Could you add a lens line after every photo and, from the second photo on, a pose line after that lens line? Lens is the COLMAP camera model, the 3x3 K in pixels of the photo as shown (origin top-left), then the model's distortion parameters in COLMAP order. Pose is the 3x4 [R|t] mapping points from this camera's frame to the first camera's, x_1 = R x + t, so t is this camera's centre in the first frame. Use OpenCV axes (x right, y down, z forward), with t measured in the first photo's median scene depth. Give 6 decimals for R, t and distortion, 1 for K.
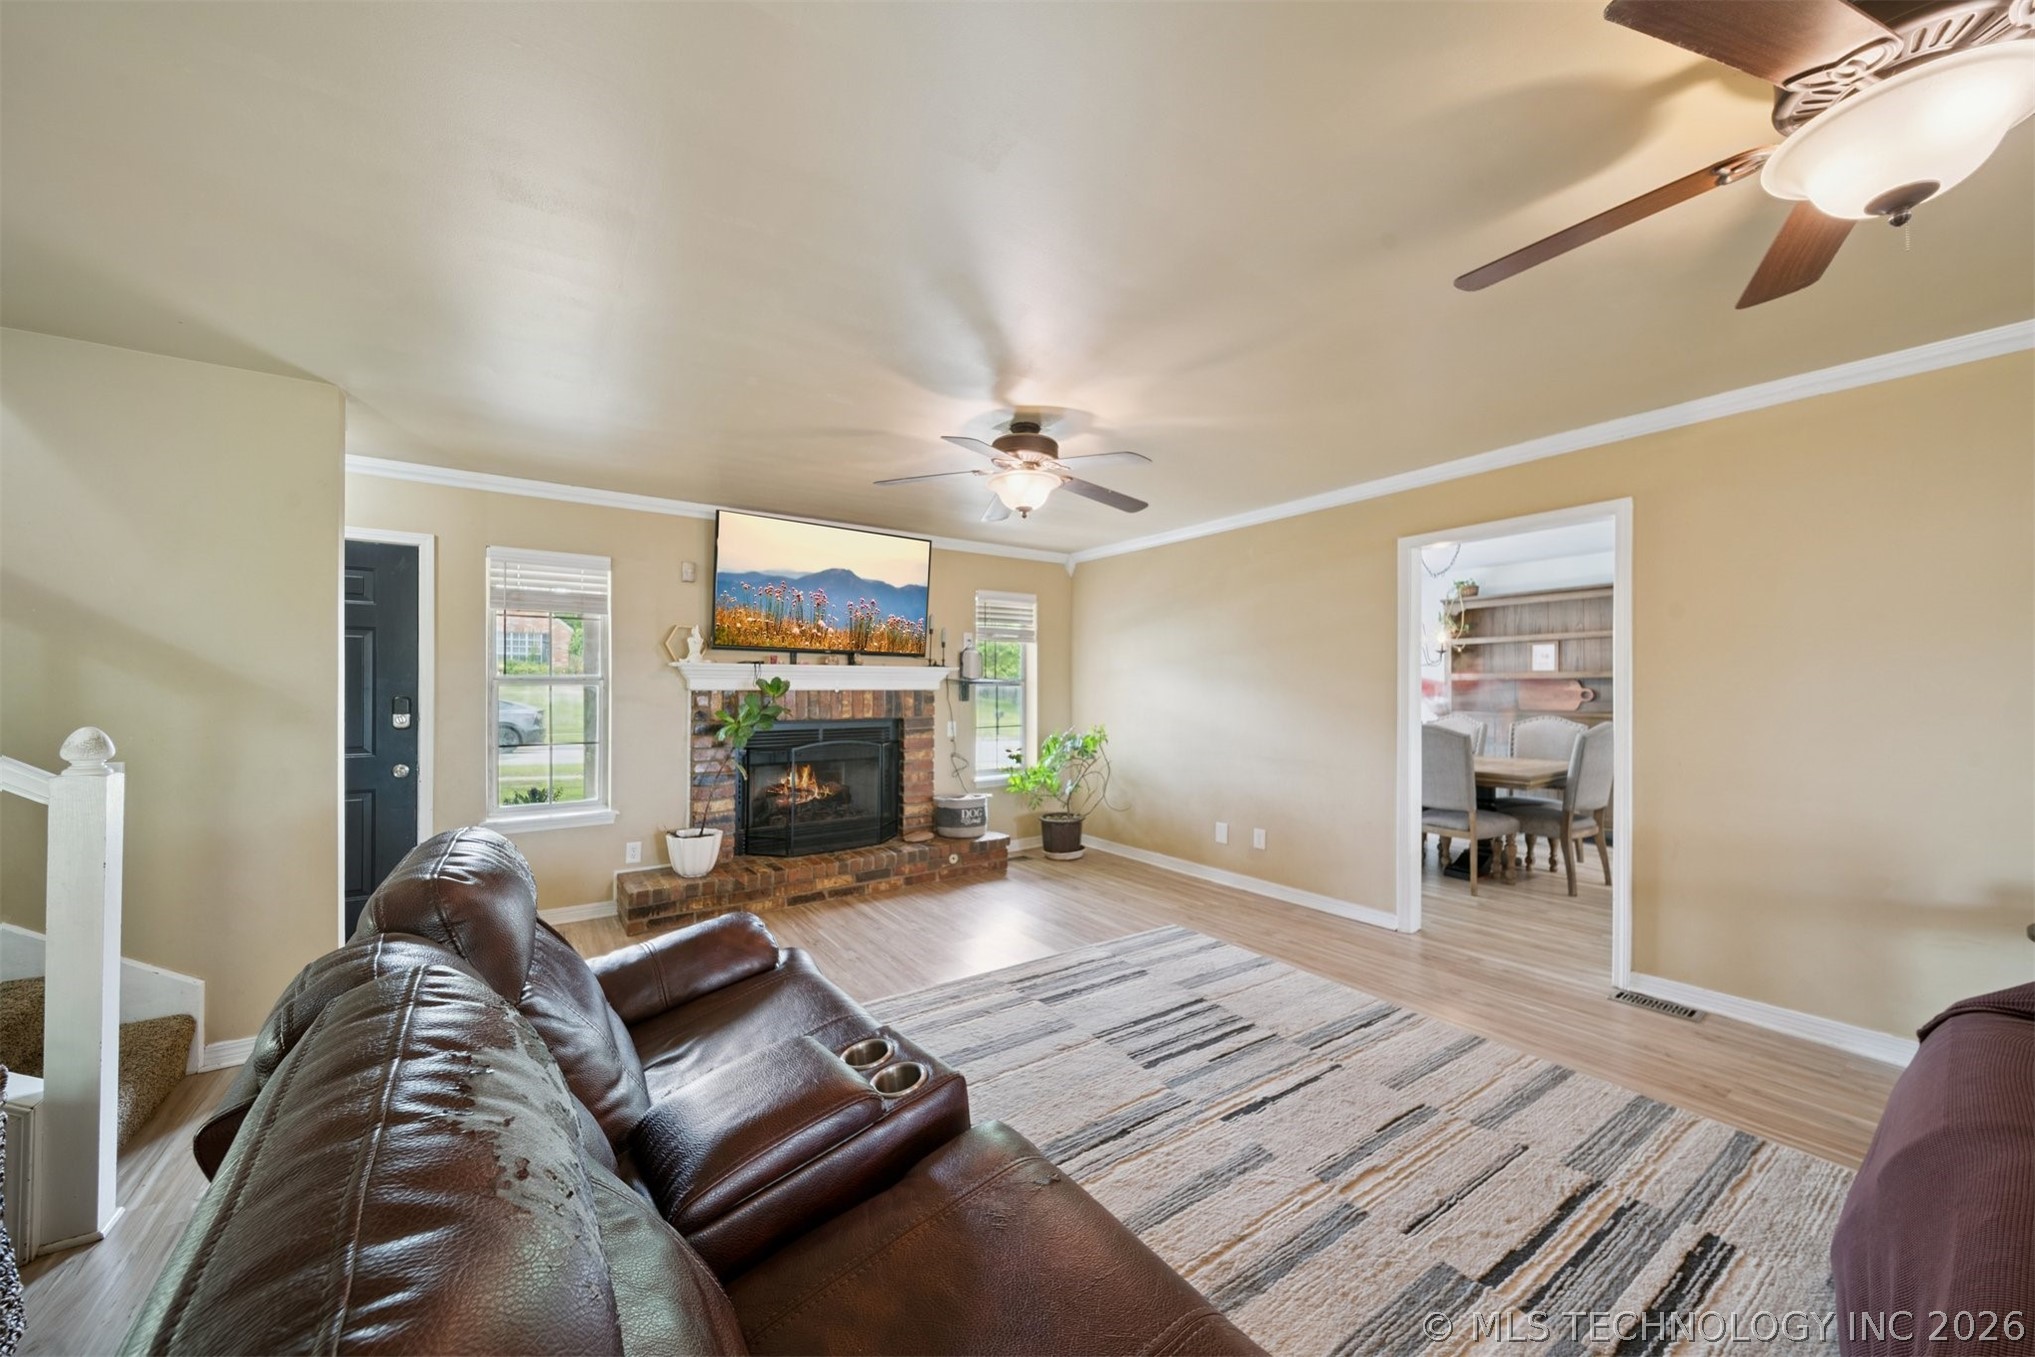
lens RADIAL K [[725.4, 0, 1037.6], [0, 725.4, 684.1], [0, 0, 1]] dist [0.000757, -0.000887]
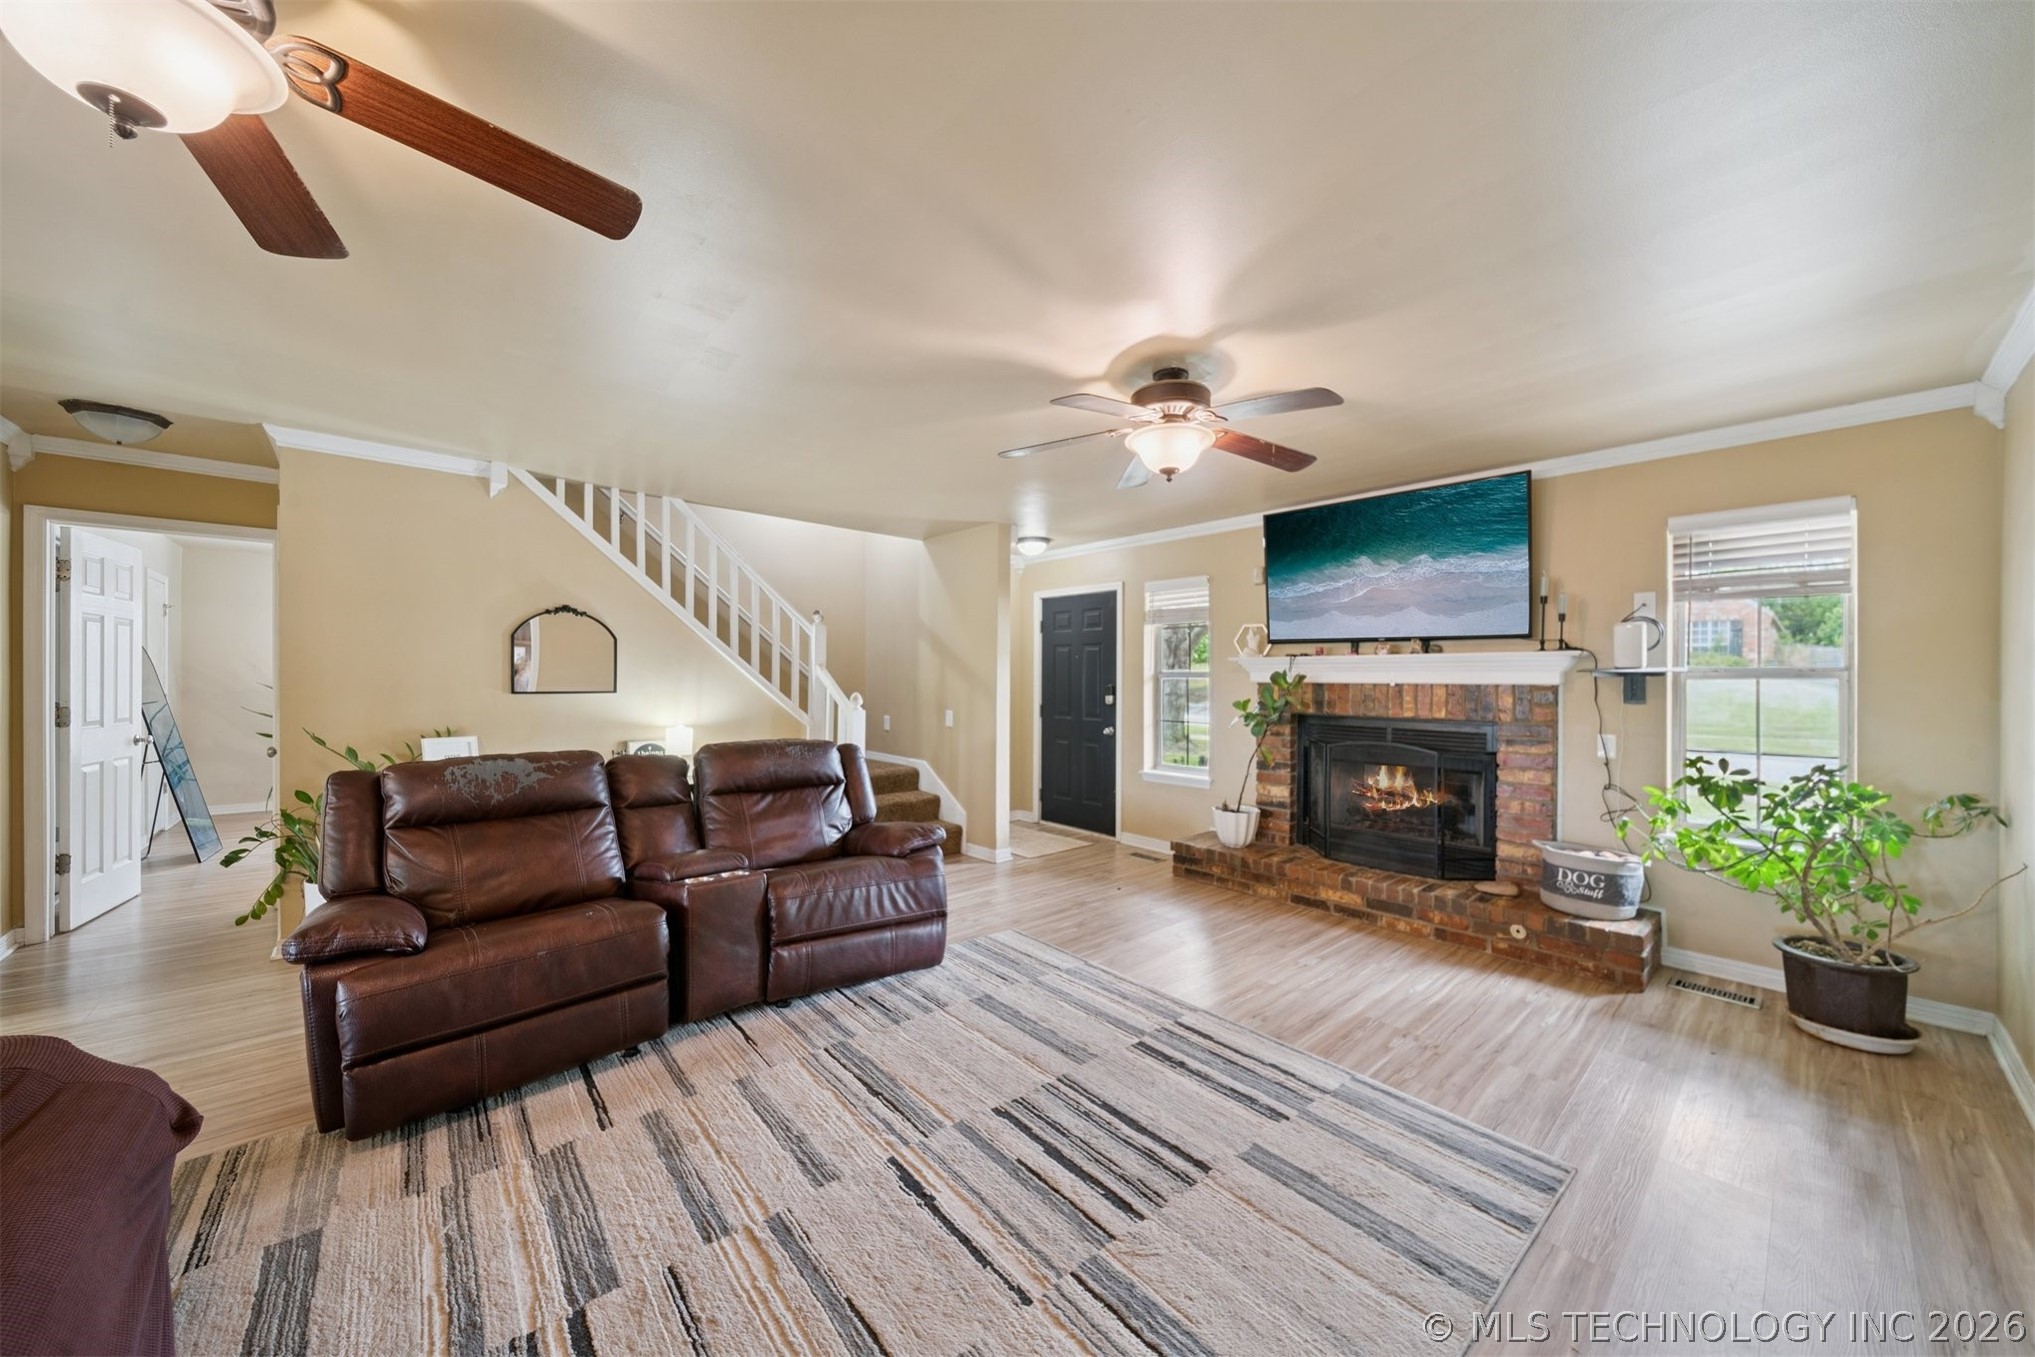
lens RADIAL K [[725.4, 0, 1033.8], [0, 725.4, 672.1], [0, 0, 1]] dist [0.000757, -0.000887]
pose [[0.111019, -0.008517, -0.993782, 0.785282], [0.000303, 0.999964, -0.008536, 0.002884], [0.993818, 0.000647, 0.111018, 0.718413]]
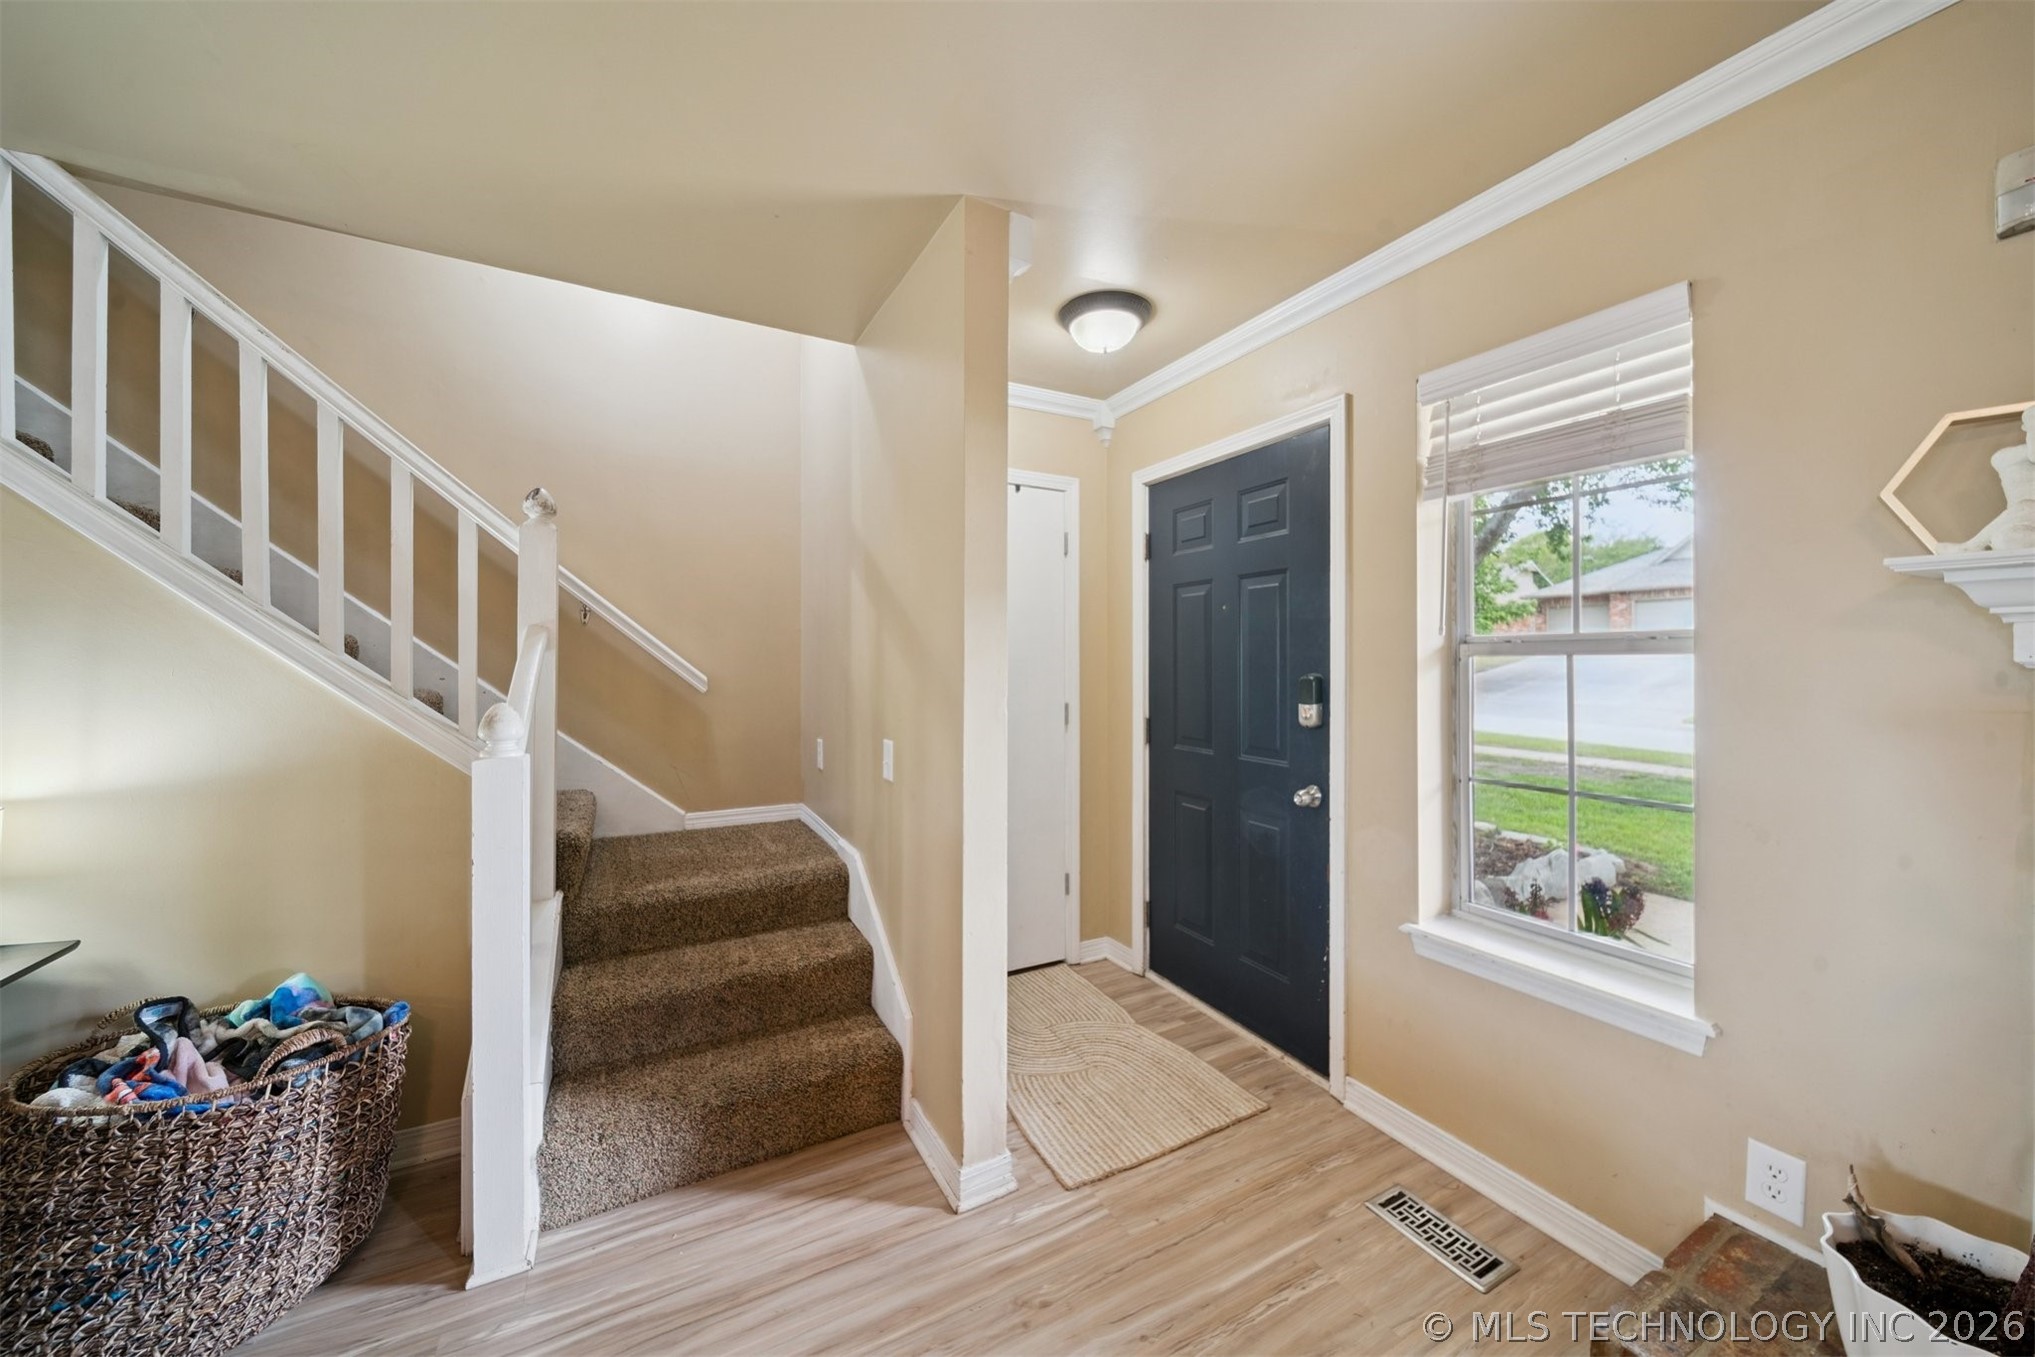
lens RADIAL K [[725.4, 0, 1035.1], [0, 725.4, 662.5], [0, 0, 1]] dist [0.000757, -0.000887]
pose [[-0.126427, -0.003813, -0.991969, -0.263700], [0.004657, 0.999979, -0.004437, 0.009013], [0.991965, -0.005180, -0.126407, 0.933426]]
